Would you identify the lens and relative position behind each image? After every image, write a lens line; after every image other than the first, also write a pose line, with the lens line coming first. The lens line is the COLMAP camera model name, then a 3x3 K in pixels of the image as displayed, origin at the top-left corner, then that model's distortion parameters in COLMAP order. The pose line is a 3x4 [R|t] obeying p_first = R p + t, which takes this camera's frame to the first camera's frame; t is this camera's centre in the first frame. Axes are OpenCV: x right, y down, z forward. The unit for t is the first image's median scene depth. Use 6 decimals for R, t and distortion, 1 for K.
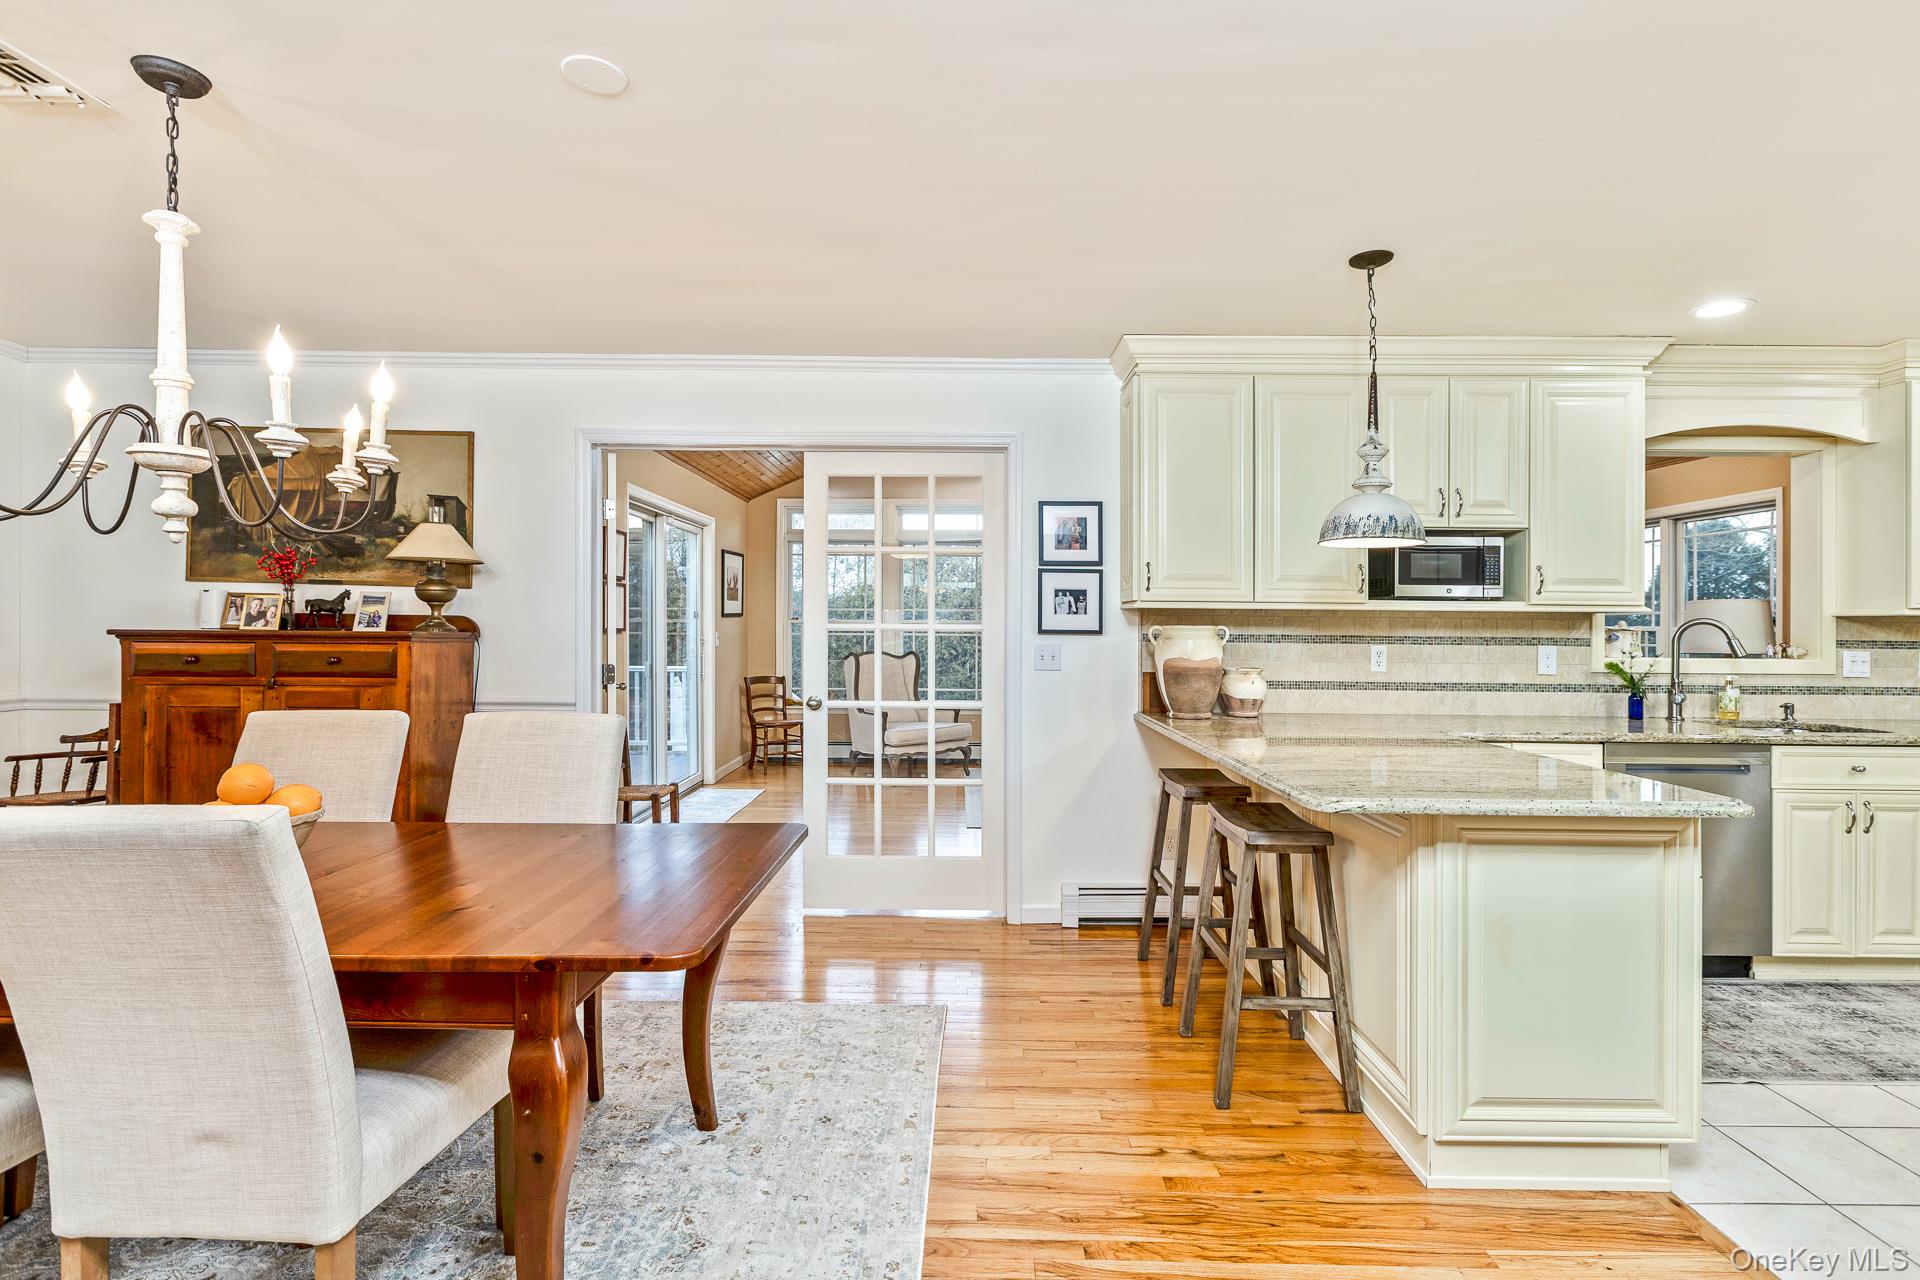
lens RADIAL K [[915.8, 0, 960.4], [0, 915.8, 607.8], [0, 0, 1]] dist [0.000879, -0.001382]
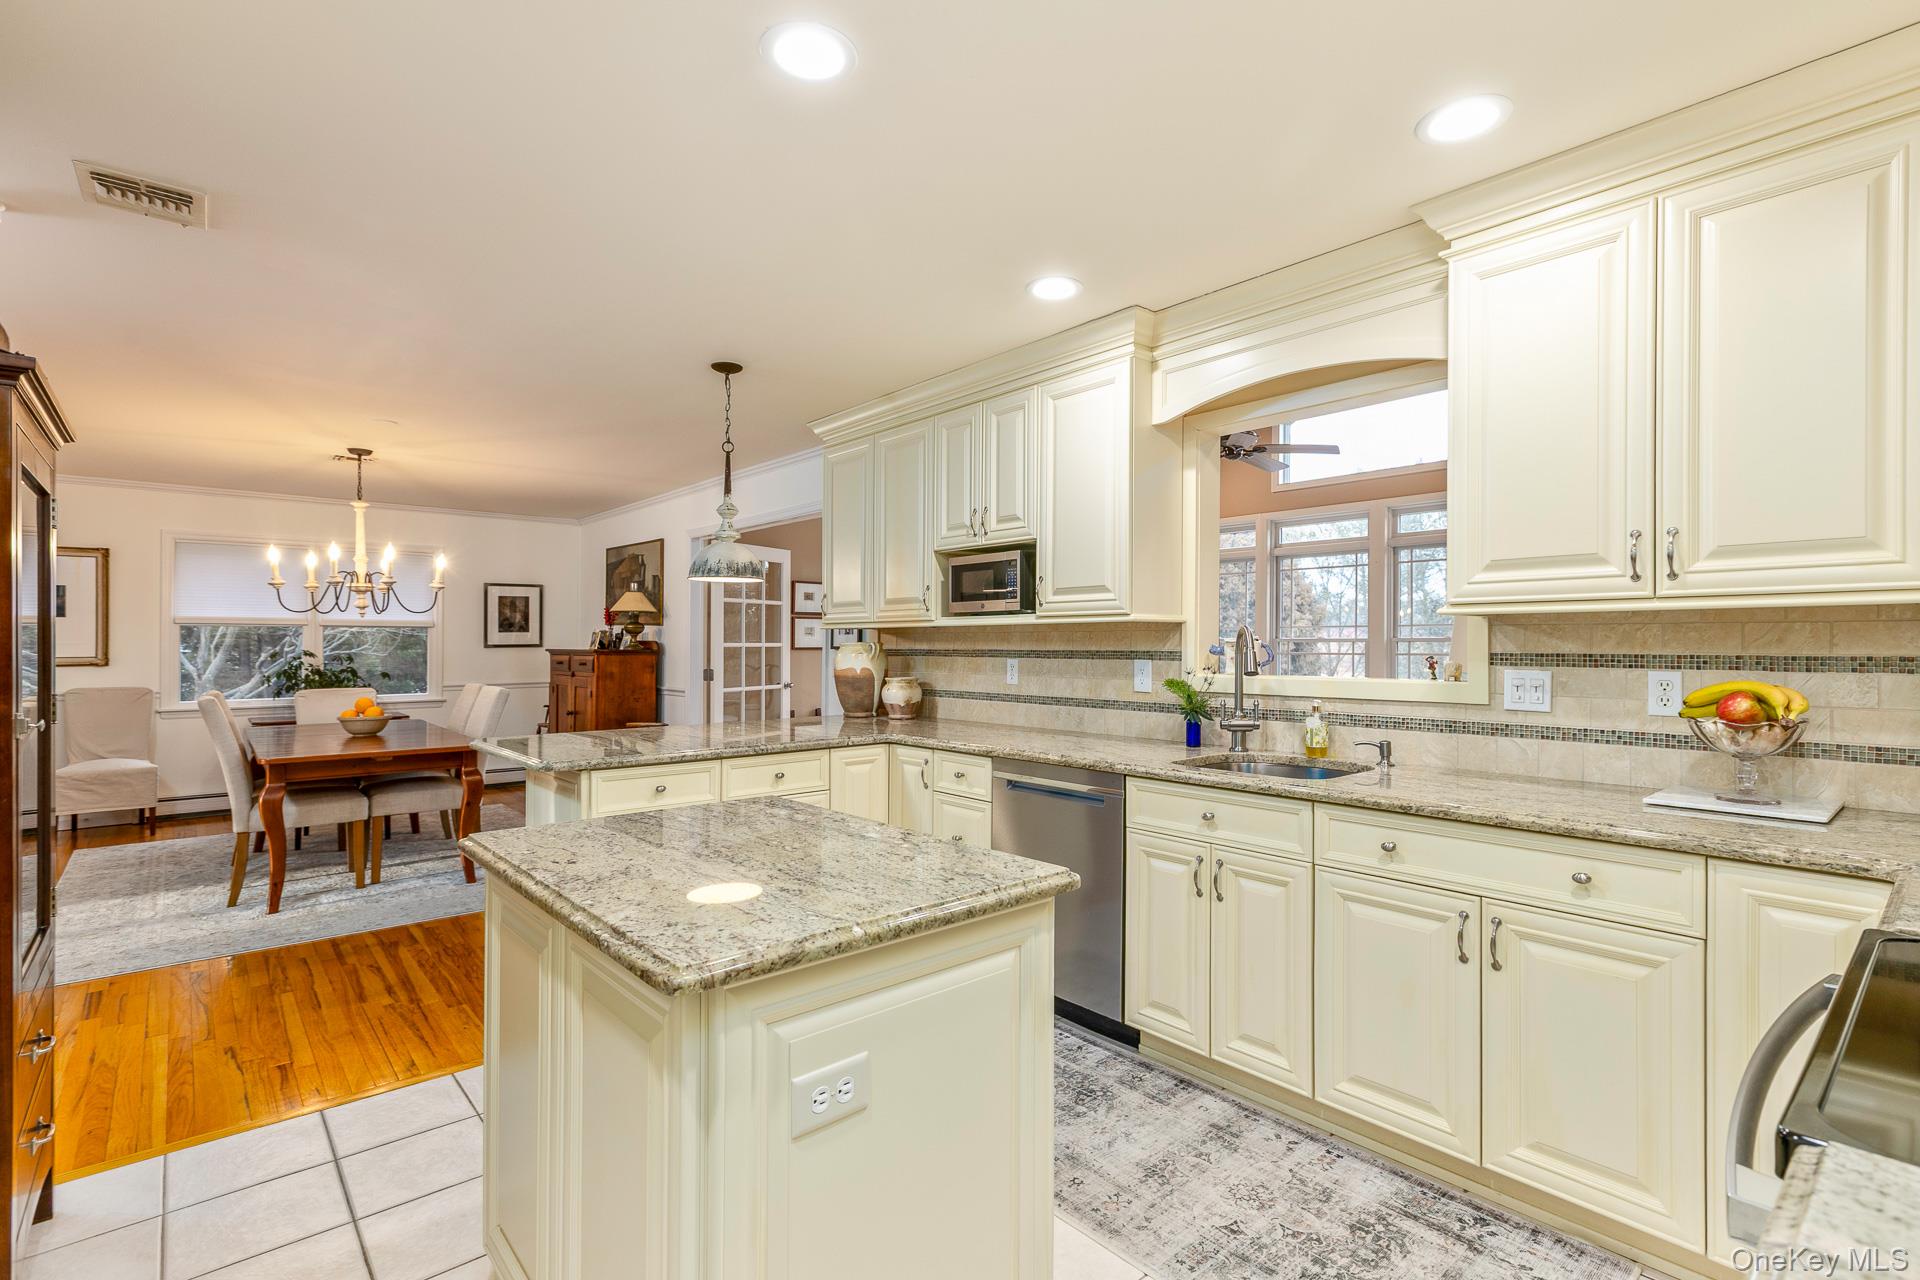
lens RADIAL K [[887.4, 0, 965.5], [0, 887.4, 631.0], [0, 0, 1]] dist [0.002715, -0.000310]
pose [[0.667525, -0.019713, -0.744327, 1.207899], [0.020171, 0.999761, -0.008388, 0.017004], [0.744314, -0.009415, 0.667763, 0.292073]]
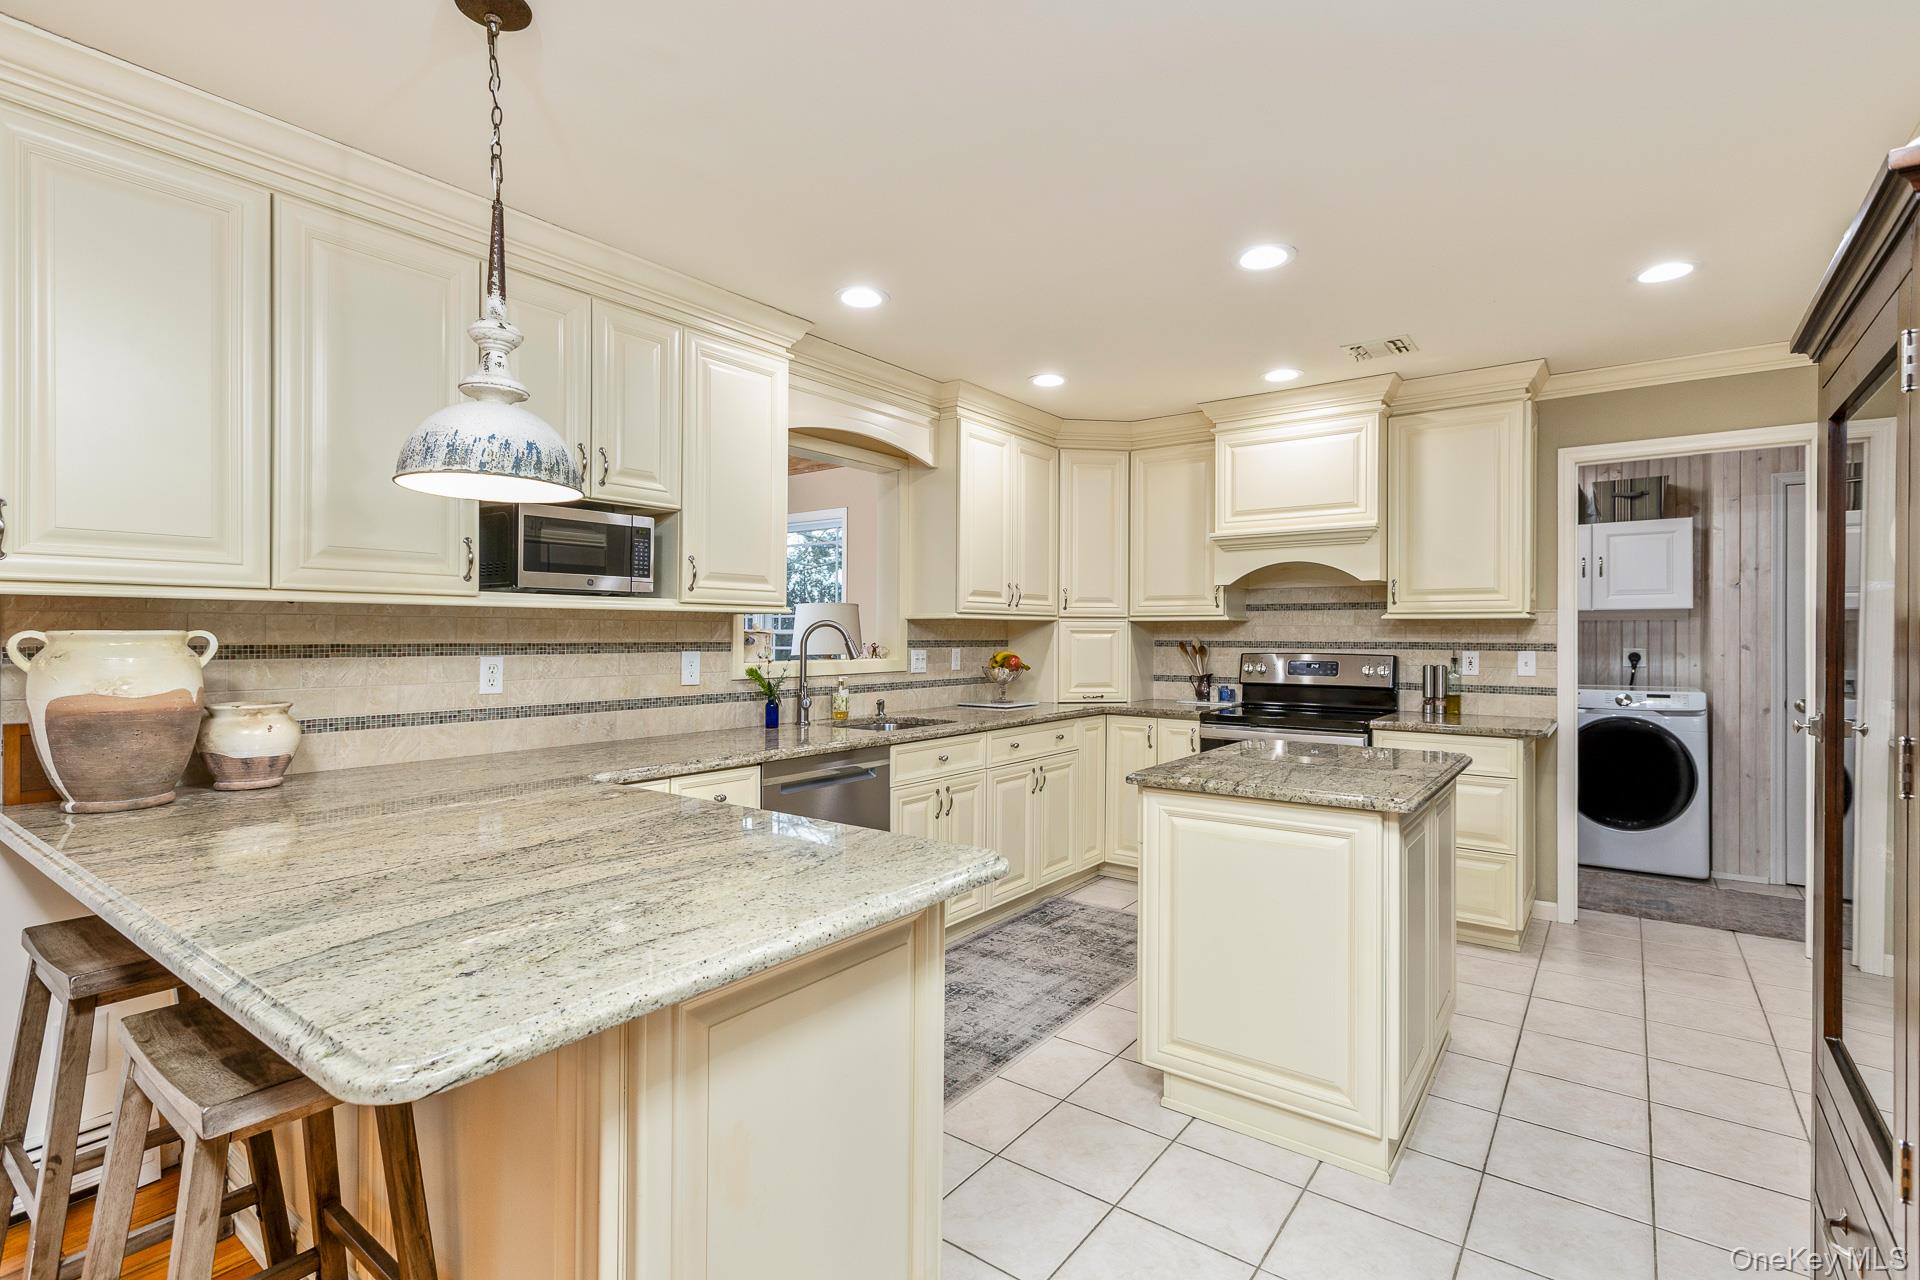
lens RADIAL K [[887.4, 0, 965.5], [0, 887.4, 631.0], [0, 0, 1]] dist [0.002715, -0.000310]
pose [[0.592642, -0.004538, 0.805453, 0.122151], [-0.011727, 0.999830, 0.014261, 0.007197], [-0.805380, -0.017897, 0.592488, 0.302294]]
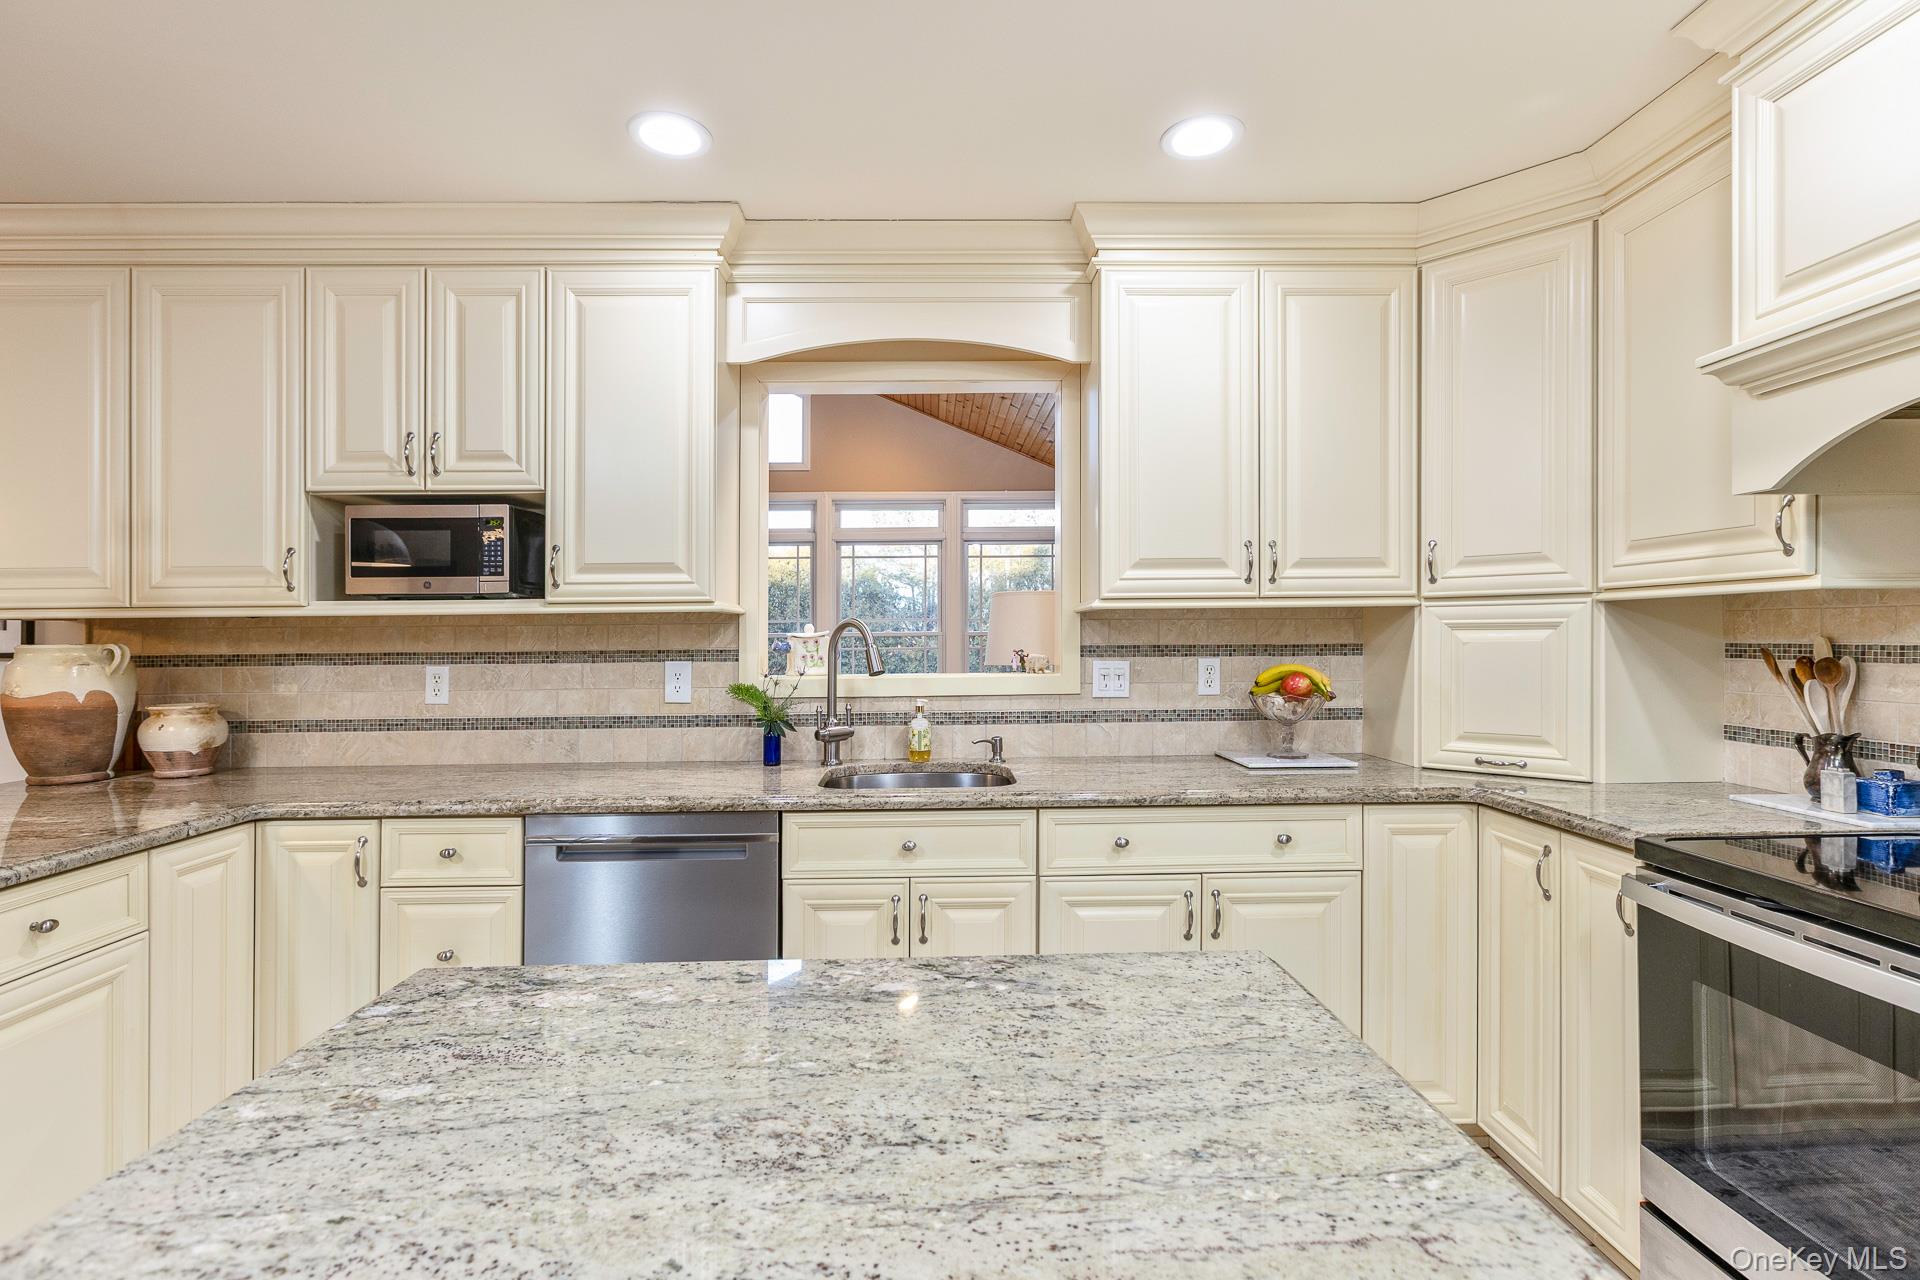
lens RADIAL K [[907.2, 0, 949.5], [0, 907.2, 629.8], [0, 0, 1]] dist [0.000594, 0.000311]
pose [[0.999344, -0.018171, 0.031320, 0.849819], [0.017823, 0.999777, 0.011349, 0.012988], [-0.031519, -0.010783, 0.999445, 0.303216]]
